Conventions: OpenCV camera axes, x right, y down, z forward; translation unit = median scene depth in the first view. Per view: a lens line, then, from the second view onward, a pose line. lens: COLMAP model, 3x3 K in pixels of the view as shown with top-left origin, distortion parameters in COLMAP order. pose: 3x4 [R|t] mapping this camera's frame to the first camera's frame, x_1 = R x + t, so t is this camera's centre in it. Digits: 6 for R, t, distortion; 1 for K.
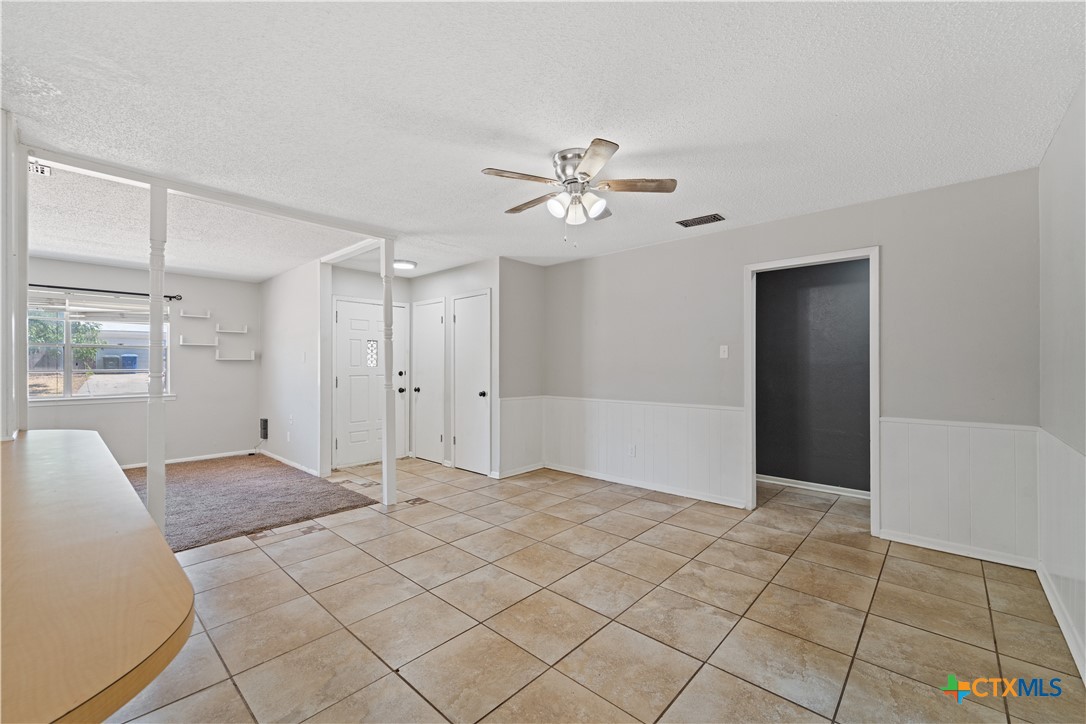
lens RADIAL K [[446.6, 0, 536.2], [0, 446.6, 353.4], [0, 0, 1]] dist [0.000097, -0.000419]
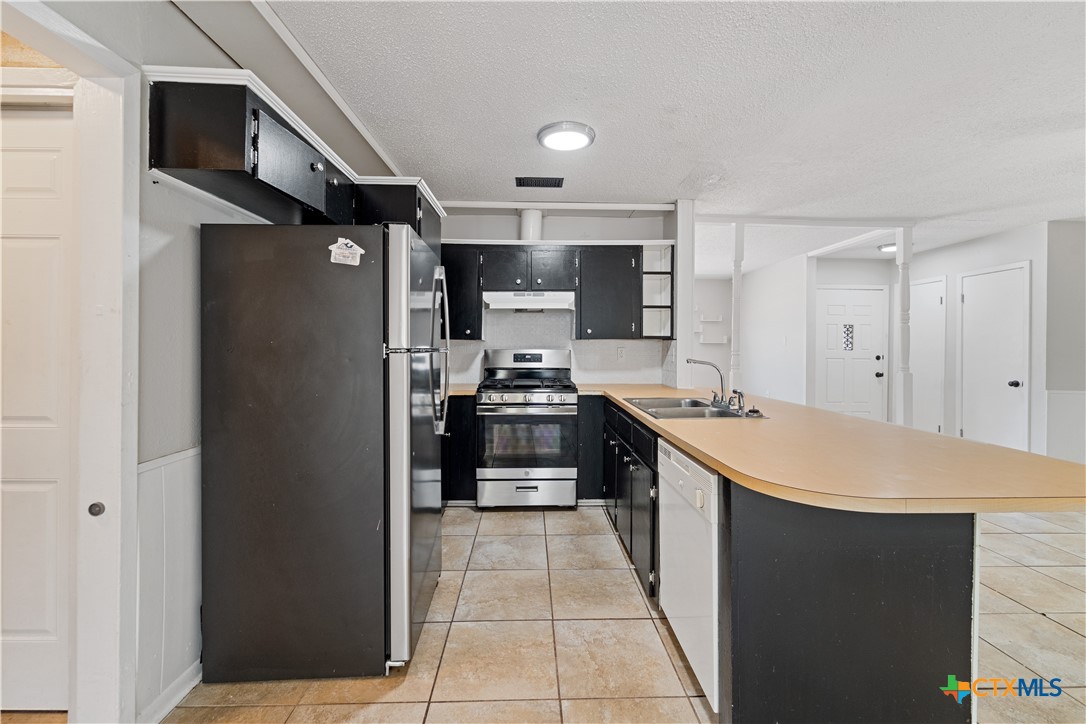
lens RADIAL K [[446.6, 0, 544.7], [0, 446.6, 337.2], [0, 0, 1]] dist [0.000097, -0.000419]
pose [[0.697352, -0.005132, -0.716710, -0.135273], [0.004655, 0.999986, -0.002631, -0.000997], [0.716714, -0.001502, 0.697366, -0.254237]]
